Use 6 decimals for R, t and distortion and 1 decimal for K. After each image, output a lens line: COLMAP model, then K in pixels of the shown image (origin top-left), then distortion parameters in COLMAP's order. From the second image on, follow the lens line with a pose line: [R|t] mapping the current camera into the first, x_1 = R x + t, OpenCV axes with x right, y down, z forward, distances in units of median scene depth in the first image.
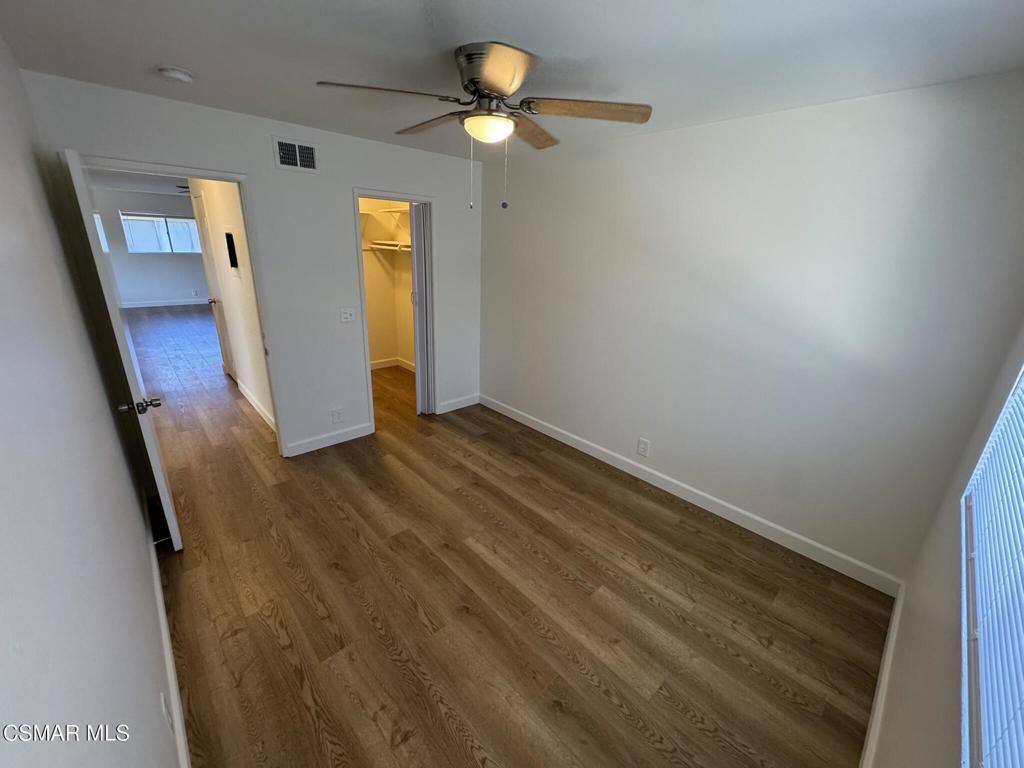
lens RADIAL K [[408.4, 0, 512.4], [0, 408.4, 384.3], [0, 0, 1]] dist [-0.005380, 0.000712]
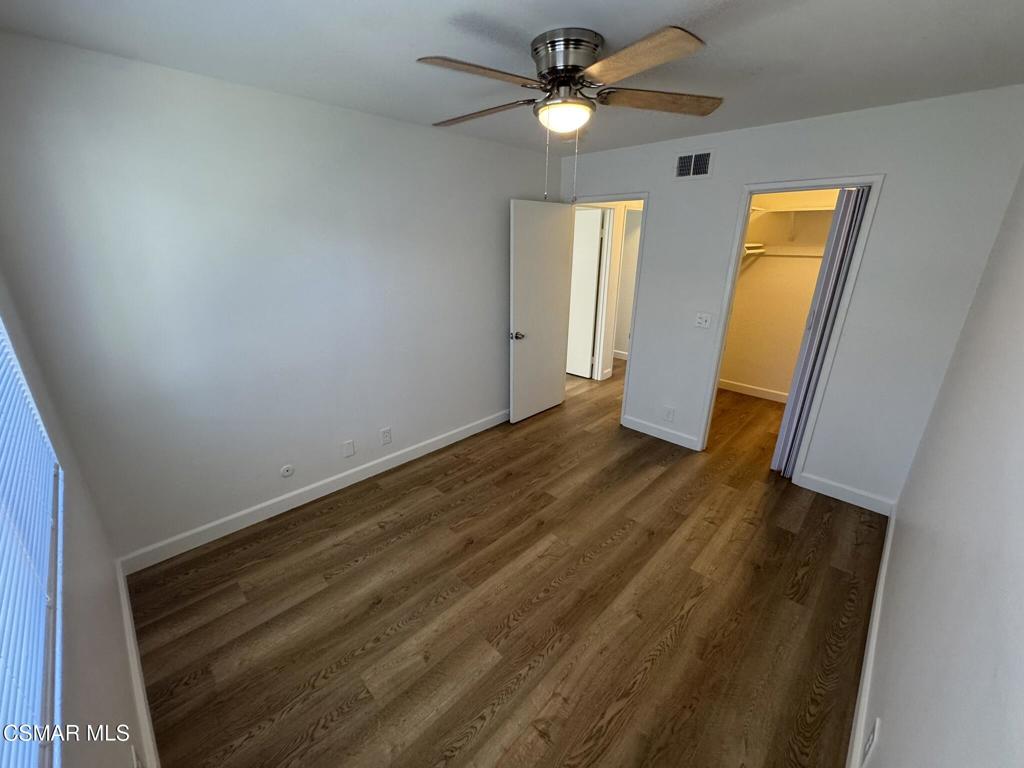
lens RADIAL K [[408.4, 0, 510.1], [0, 408.4, 383.7], [0, 0, 1]] dist [-0.005380, 0.000712]
pose [[0.042595, 0.294431, -0.954723, 0.735719], [-0.331700, 0.905556, 0.264469, -0.187366], [0.942423, 0.305416, 0.136235, 0.656234]]
